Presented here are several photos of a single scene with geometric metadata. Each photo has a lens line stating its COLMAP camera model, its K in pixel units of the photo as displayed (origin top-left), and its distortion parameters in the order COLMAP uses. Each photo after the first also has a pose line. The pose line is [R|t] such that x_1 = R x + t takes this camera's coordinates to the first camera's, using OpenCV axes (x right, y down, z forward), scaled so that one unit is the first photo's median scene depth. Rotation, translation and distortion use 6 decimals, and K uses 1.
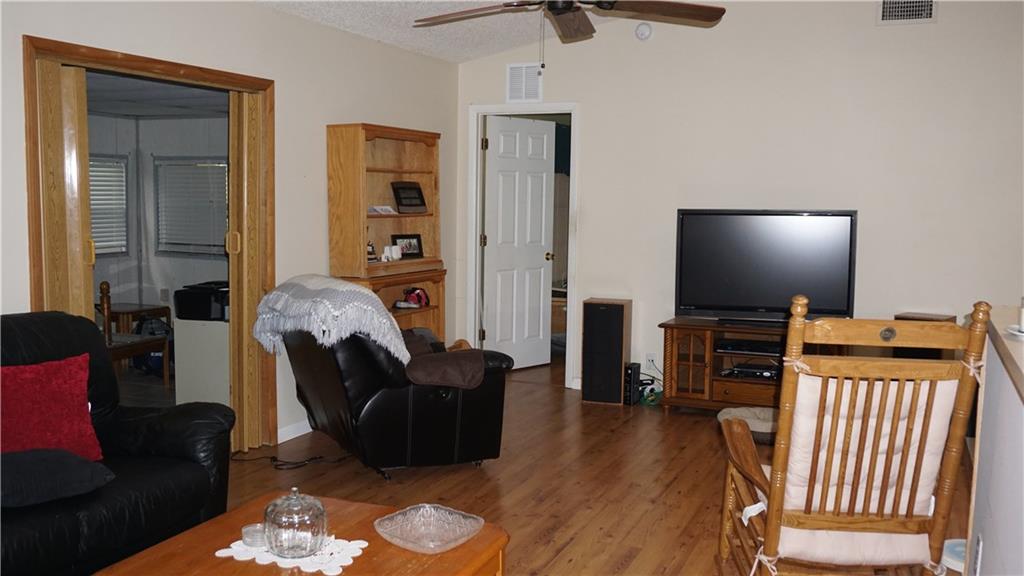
lens RADIAL K [[943.3, 0, 512.7], [0, 943.3, 293.4], [0, 0, 1]] dist [-0.008704, 0.000000]
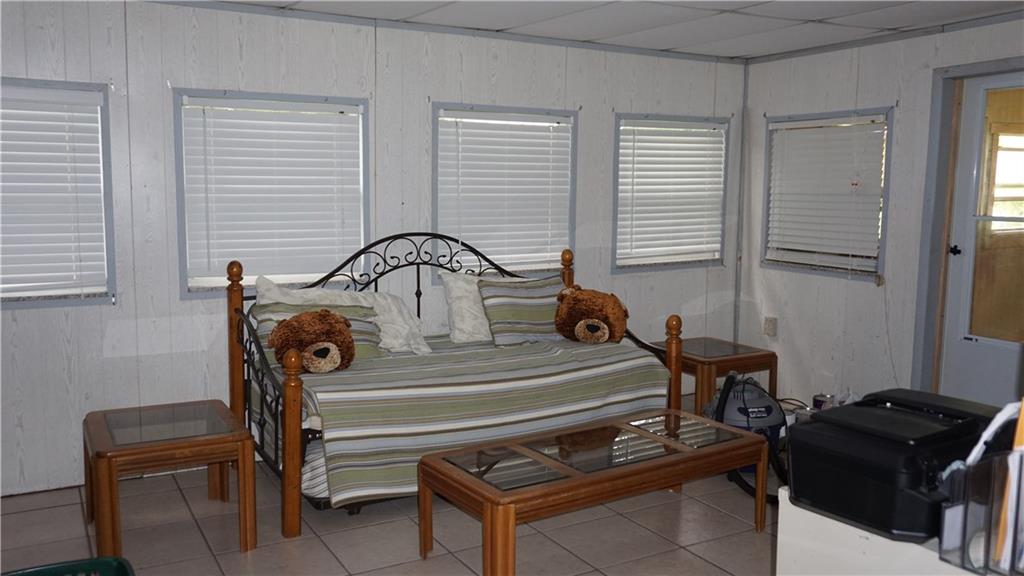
lens RADIAL K [[840.1, 0, 510.6], [0, 840.1, 289.4], [0, 0, 1]] dist [-0.027672, 0.004486]
pose [[0.789074, 0.063441, -0.611013, -0.156766], [-0.052081, 0.997981, 0.036360, -0.036789], [0.612086, 0.003131, 0.790785, 0.425913]]
